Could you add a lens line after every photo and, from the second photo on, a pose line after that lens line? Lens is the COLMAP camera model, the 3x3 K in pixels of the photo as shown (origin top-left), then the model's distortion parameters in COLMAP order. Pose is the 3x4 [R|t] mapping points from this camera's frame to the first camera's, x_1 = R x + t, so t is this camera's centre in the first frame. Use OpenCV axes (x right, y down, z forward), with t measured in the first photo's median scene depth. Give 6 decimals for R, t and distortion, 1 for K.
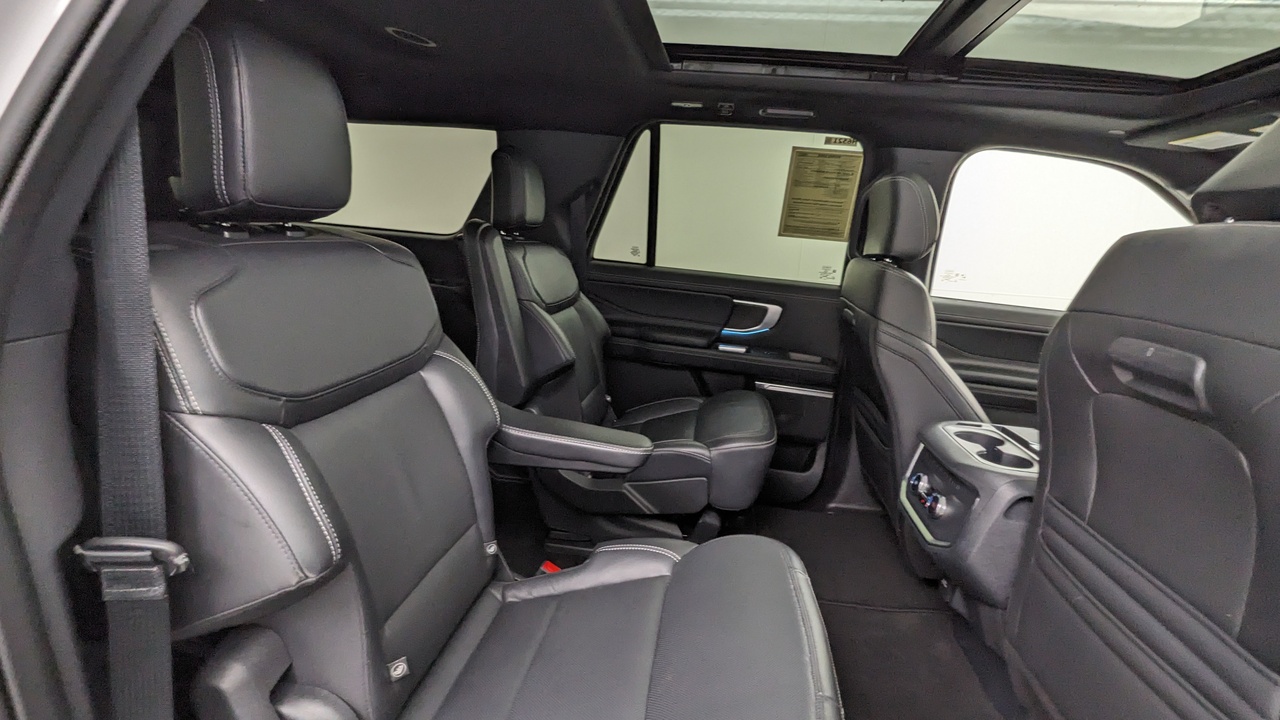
lens RADIAL K [[578.3, 0, 640.0], [0, 578.3, 360.0], [0, 0, 1]] dist [0.001181, 0.000488]
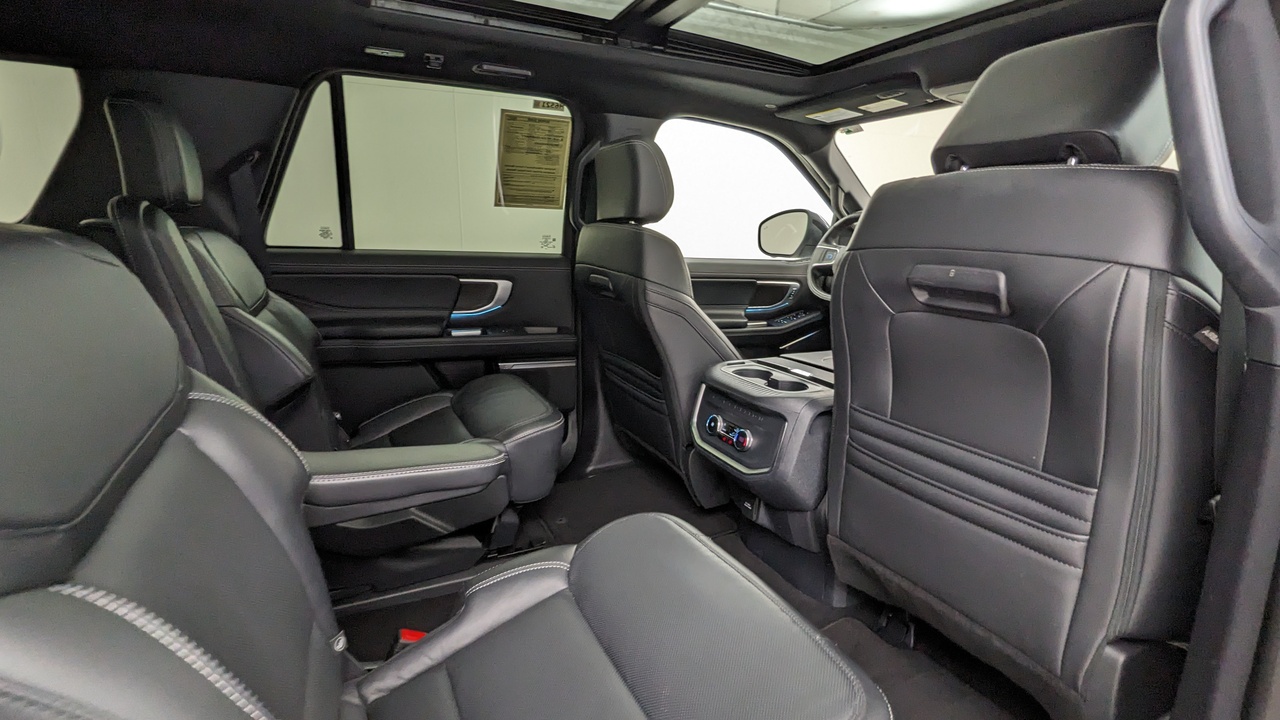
lens RADIAL K [[591.1, 0, 640.0], [0, 591.1, 360.0], [0, 0, 1]] dist [-0.002722, -0.000528]
pose [[0.843322, -0.177066, 0.507401, -0.120687], [0.157857, 0.984129, 0.081063, -0.012421], [-0.513702, 0.011735, 0.857888, 0.078479]]
